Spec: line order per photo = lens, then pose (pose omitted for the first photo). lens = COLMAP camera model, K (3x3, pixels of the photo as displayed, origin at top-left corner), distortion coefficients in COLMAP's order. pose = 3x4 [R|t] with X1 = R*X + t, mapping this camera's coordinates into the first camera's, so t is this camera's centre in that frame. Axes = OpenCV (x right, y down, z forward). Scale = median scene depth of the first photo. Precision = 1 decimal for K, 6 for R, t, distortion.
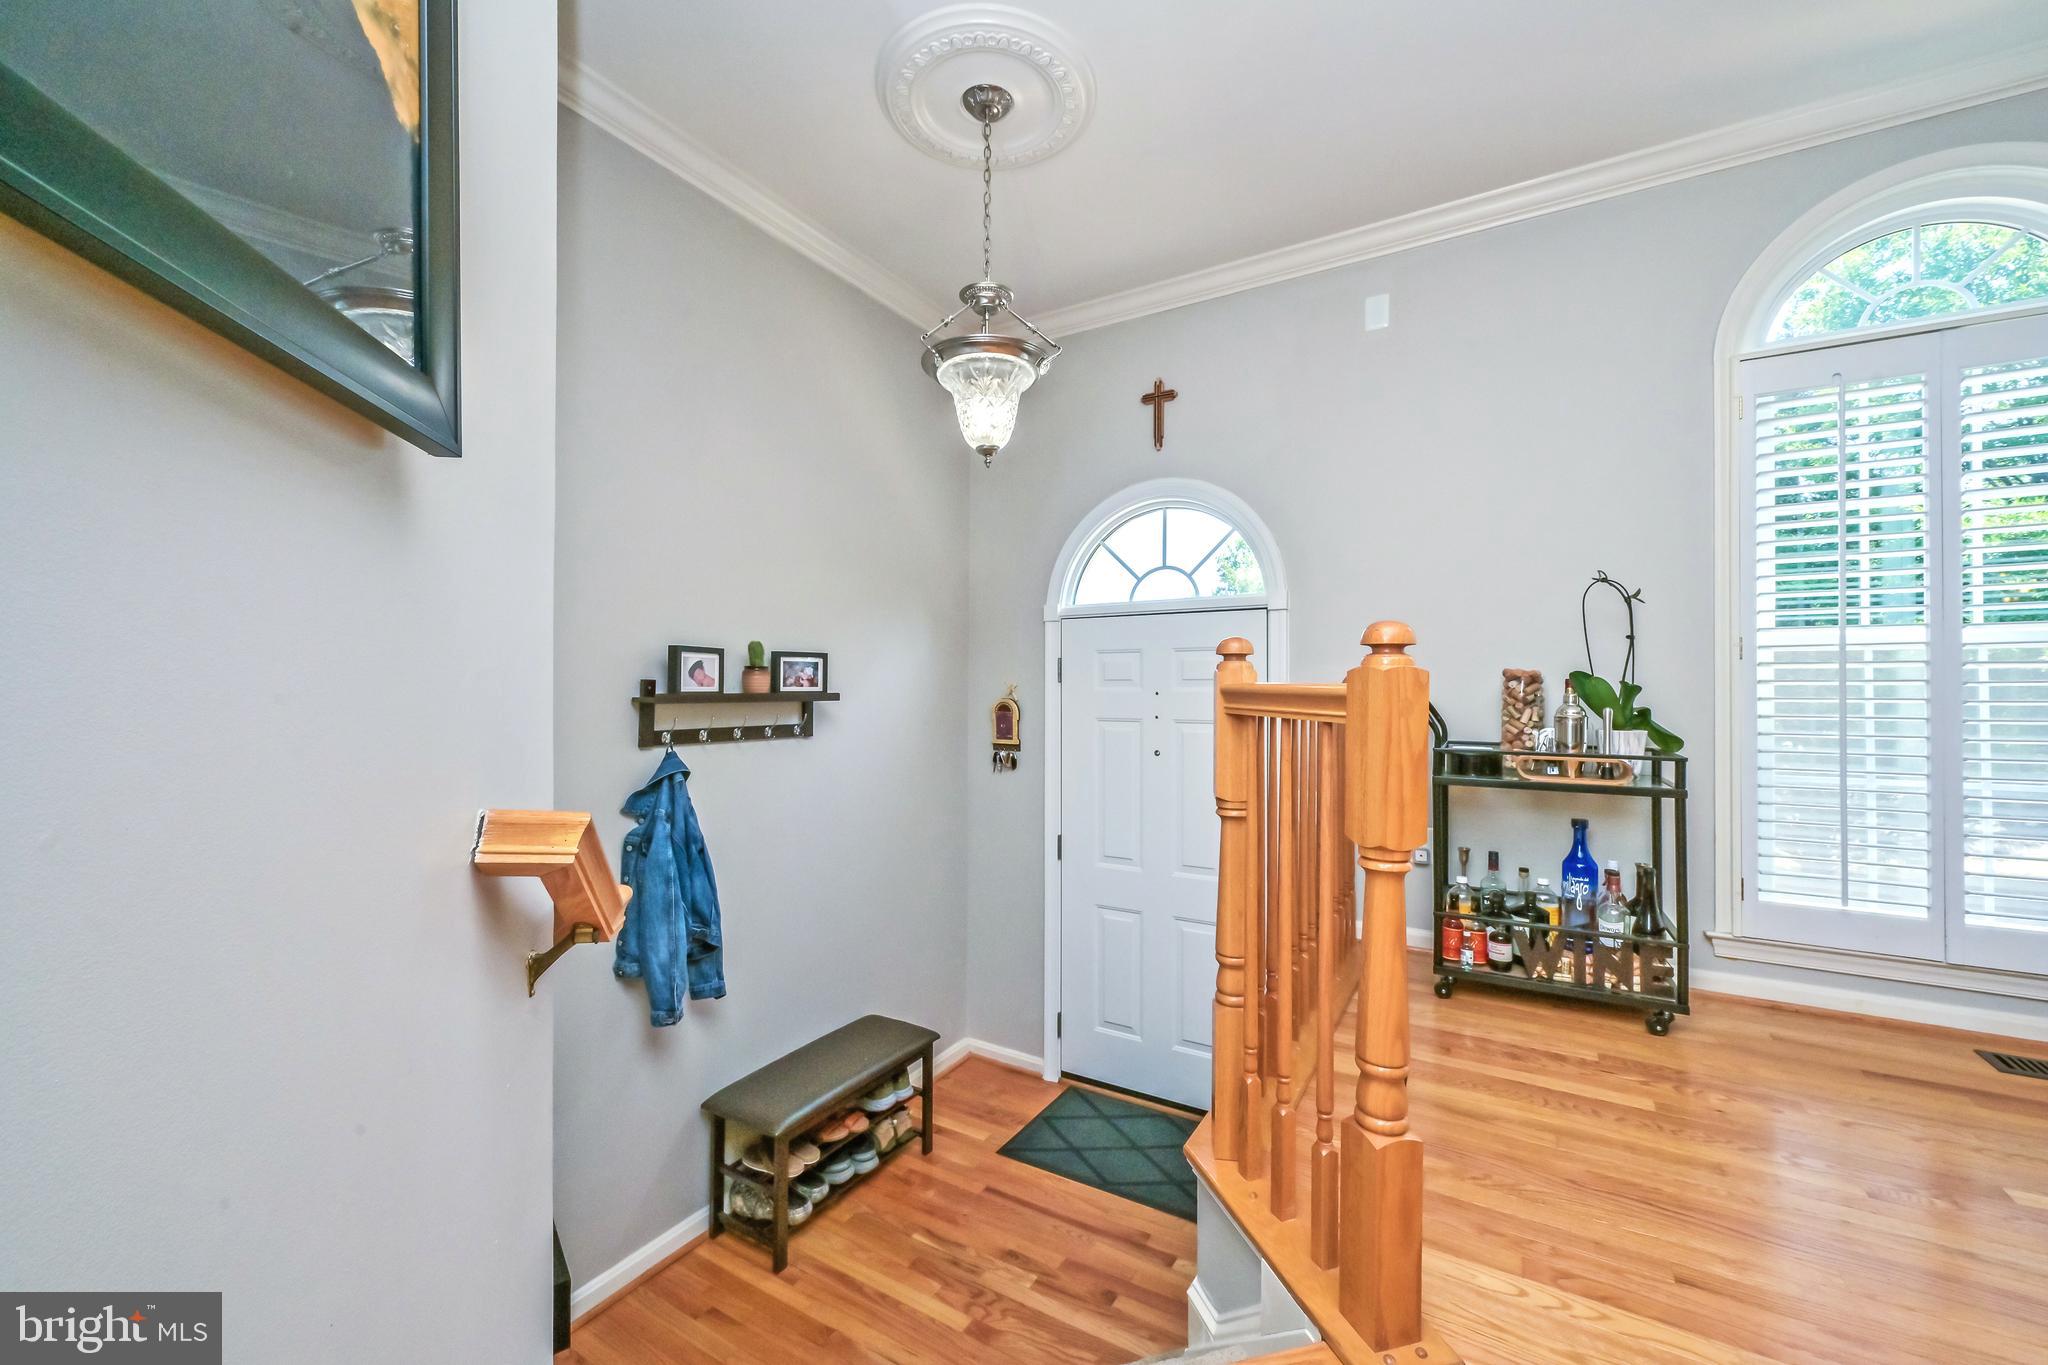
lens RADIAL K [[817.9, 0, 1064.1], [0, 817.9, 680.8], [0, 0, 1]] dist [0.004034, 0.000520]
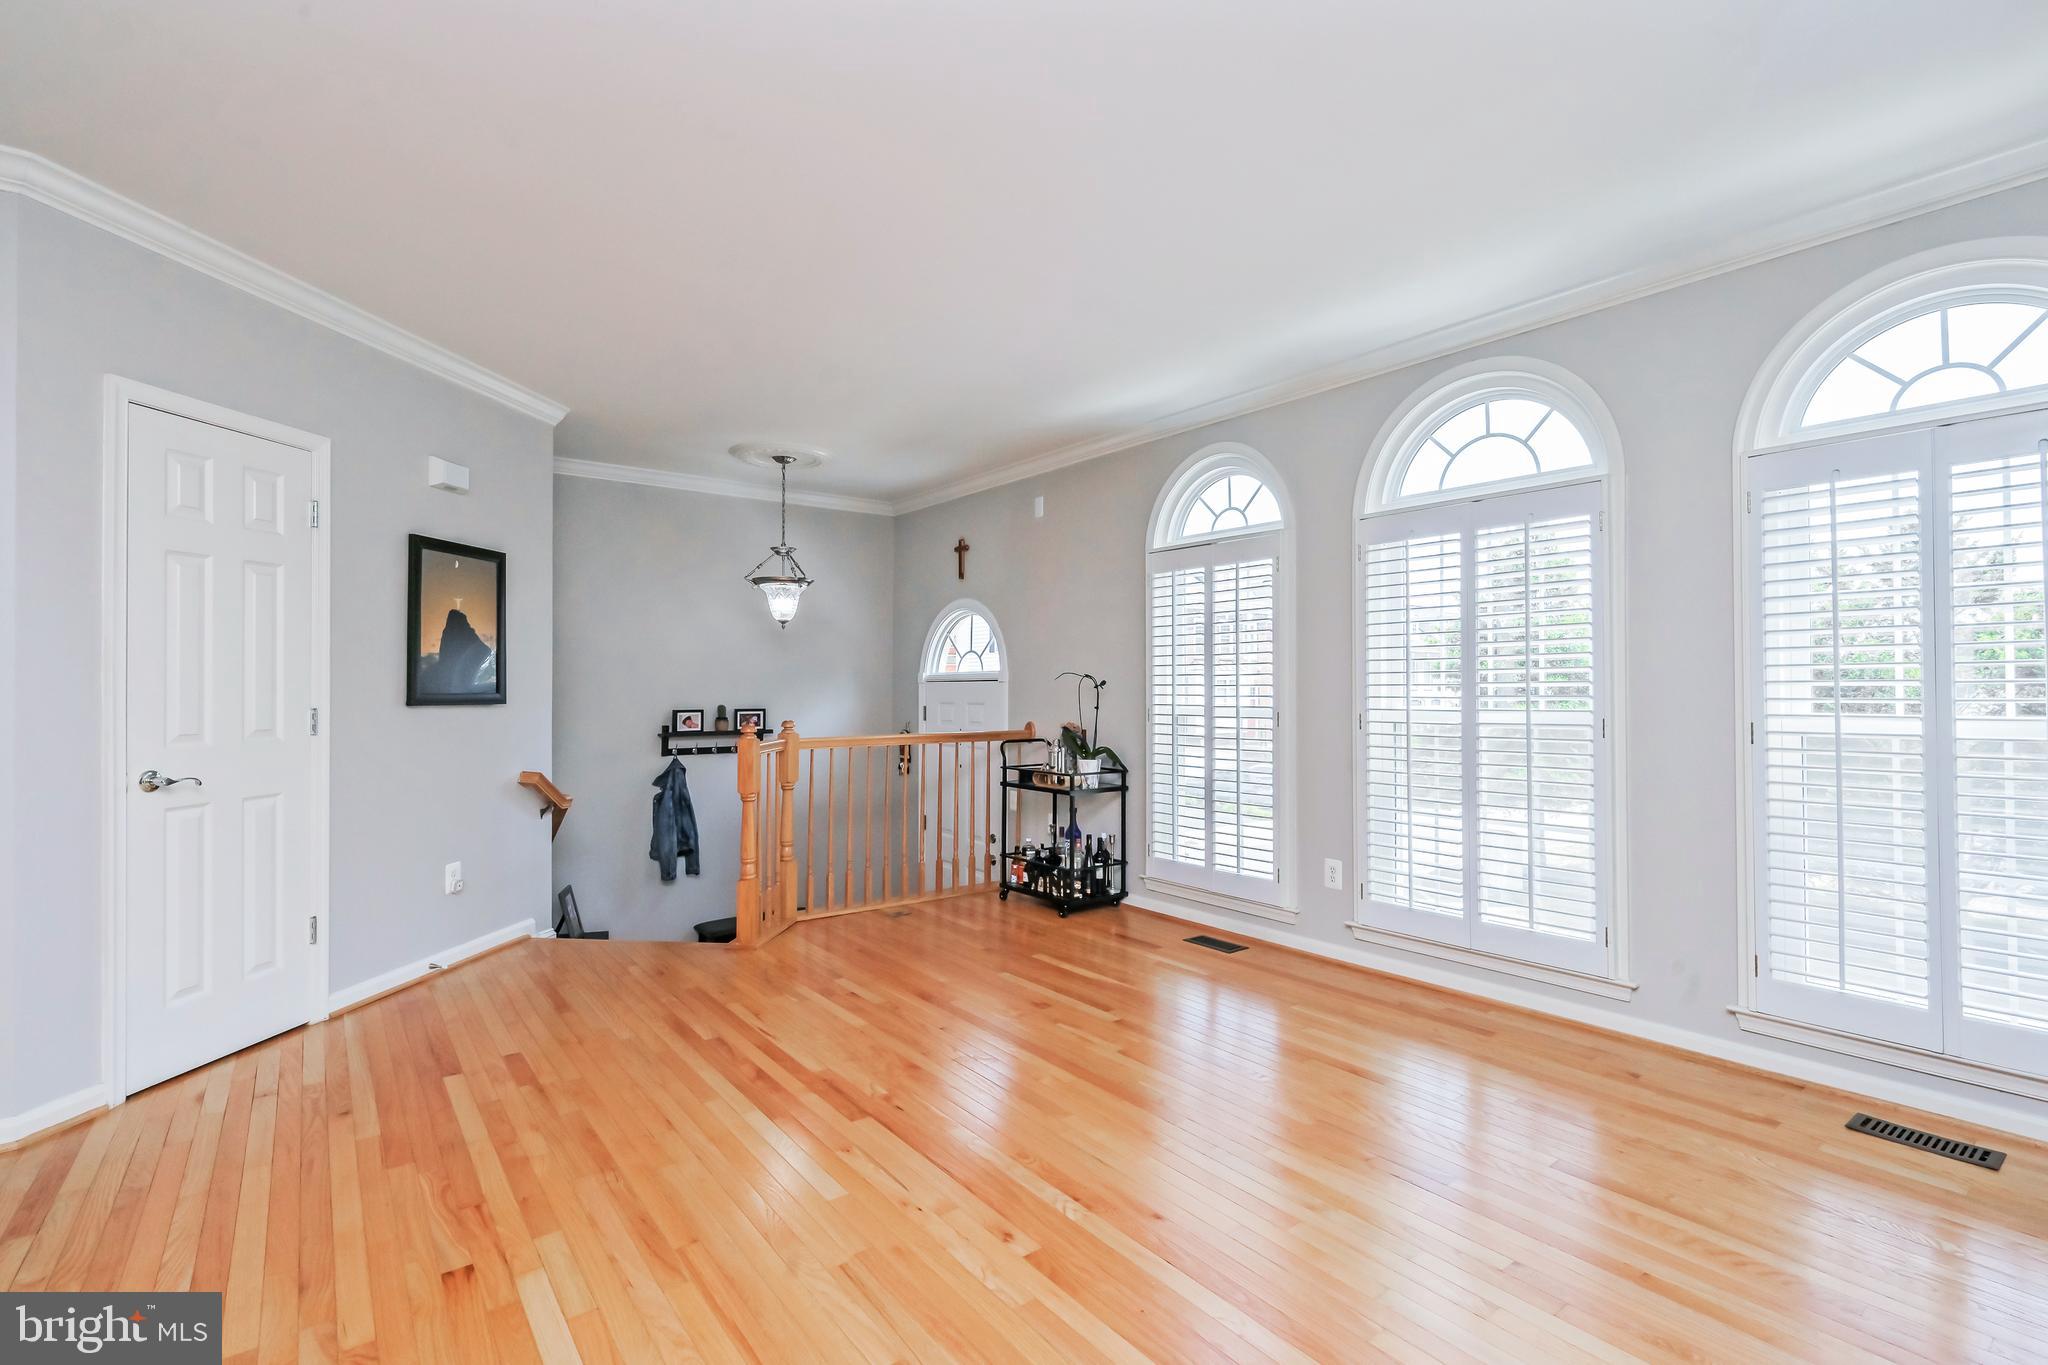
lens RADIAL K [[907.8, 0, 1024.1], [0, 907.8, 676.9], [0, 0, 1]] dist [-0.000783, -0.000713]
pose [[0.930623, -0.008408, -0.365883, 1.243112], [0.005178, 0.999938, -0.009808, -0.099663], [0.365943, 0.007233, 0.930609, -0.892914]]
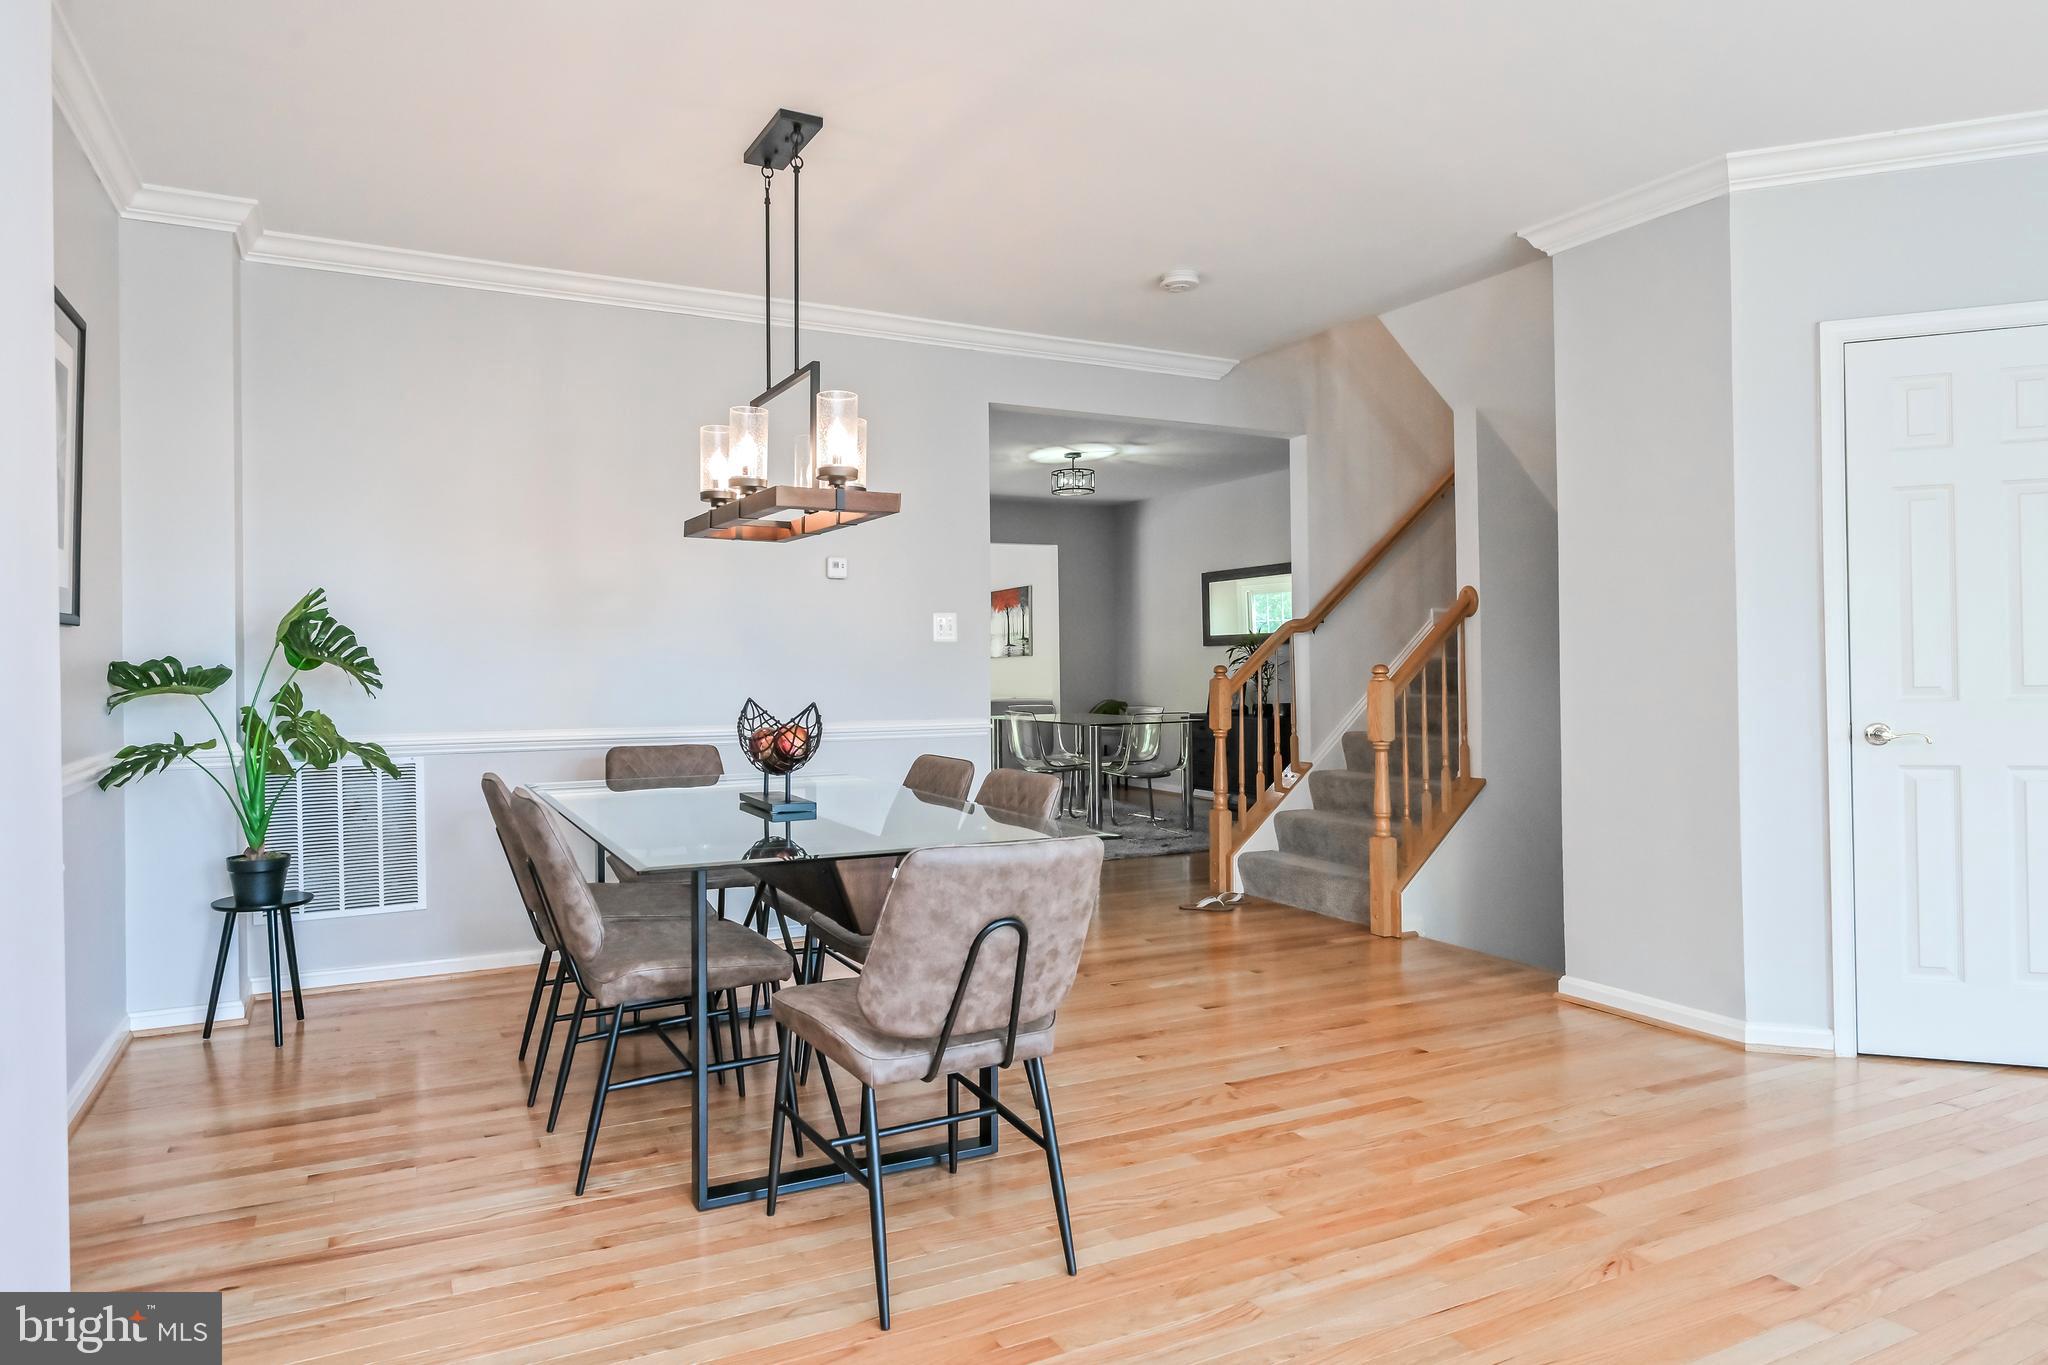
lens RADIAL K [[1265.1, 0, 1018.4], [0, 1265.1, 683.3], [0, 0, 1]] dist [-0.004669, 0.002307]
pose [[-0.516839, 0.013395, -0.855978, 1.583602], [0.010492, 0.999902, 0.009312, -0.074392], [0.856019, -0.004168, -0.516928, -0.395257]]
